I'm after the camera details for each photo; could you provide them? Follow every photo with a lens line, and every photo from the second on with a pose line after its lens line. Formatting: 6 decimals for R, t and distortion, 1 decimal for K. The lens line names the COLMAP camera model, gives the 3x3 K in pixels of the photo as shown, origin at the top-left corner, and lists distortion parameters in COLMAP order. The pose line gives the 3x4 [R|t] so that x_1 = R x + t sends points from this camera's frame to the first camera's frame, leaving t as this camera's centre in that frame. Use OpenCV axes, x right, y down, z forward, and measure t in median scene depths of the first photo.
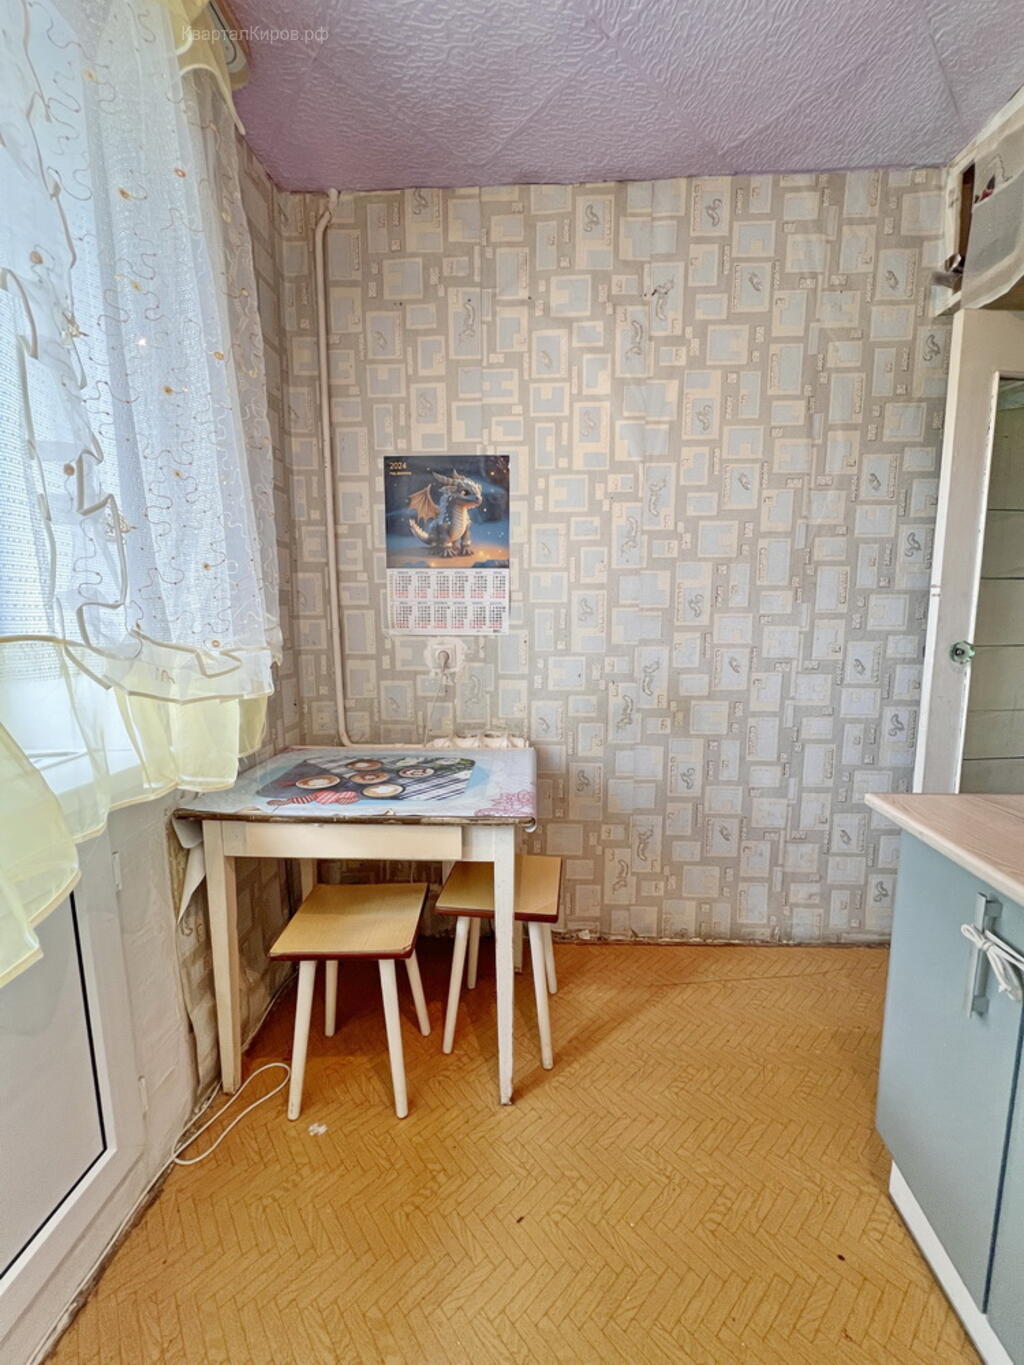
lens RADIAL K [[552.2, 0, 514.6], [0, 552.2, 678.0], [0, 0, 1]] dist [0.002531, 0.000264]
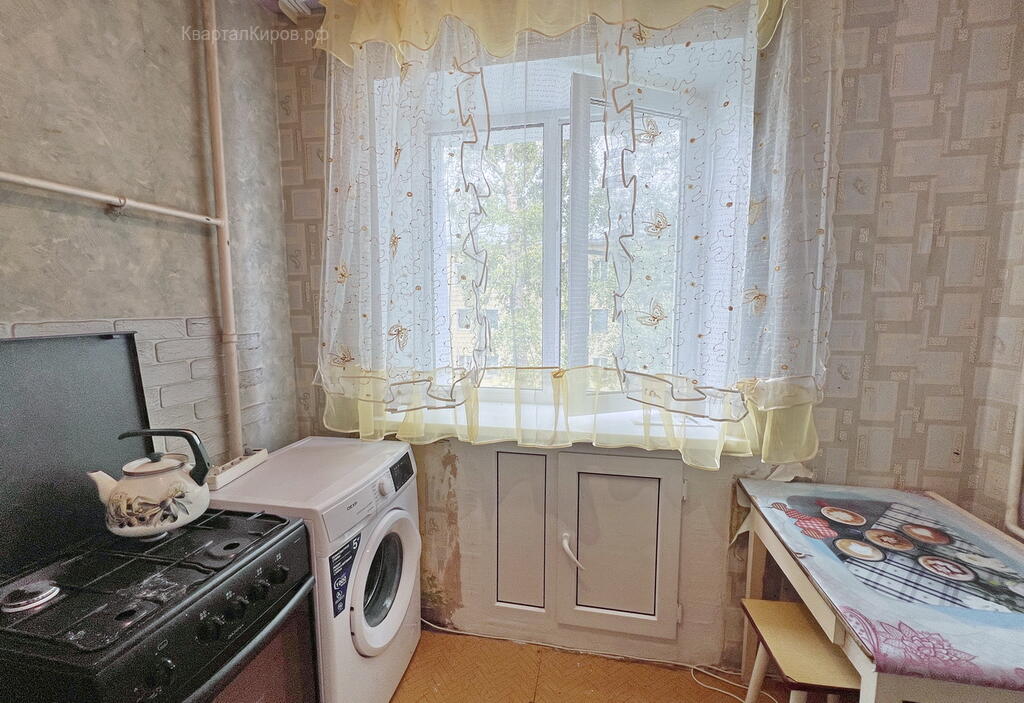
lens RADIAL K [[440.4, 0, 509.9], [0, 440.4, 355.9], [0, 0, 1]] dist [-0.002743, 0.000098]
pose [[-0.151439, 0.122870, -0.980800, 0.628915], [-0.122161, 0.982311, 0.141921, -0.188627], [0.980889, 0.141308, -0.133750, 0.447686]]
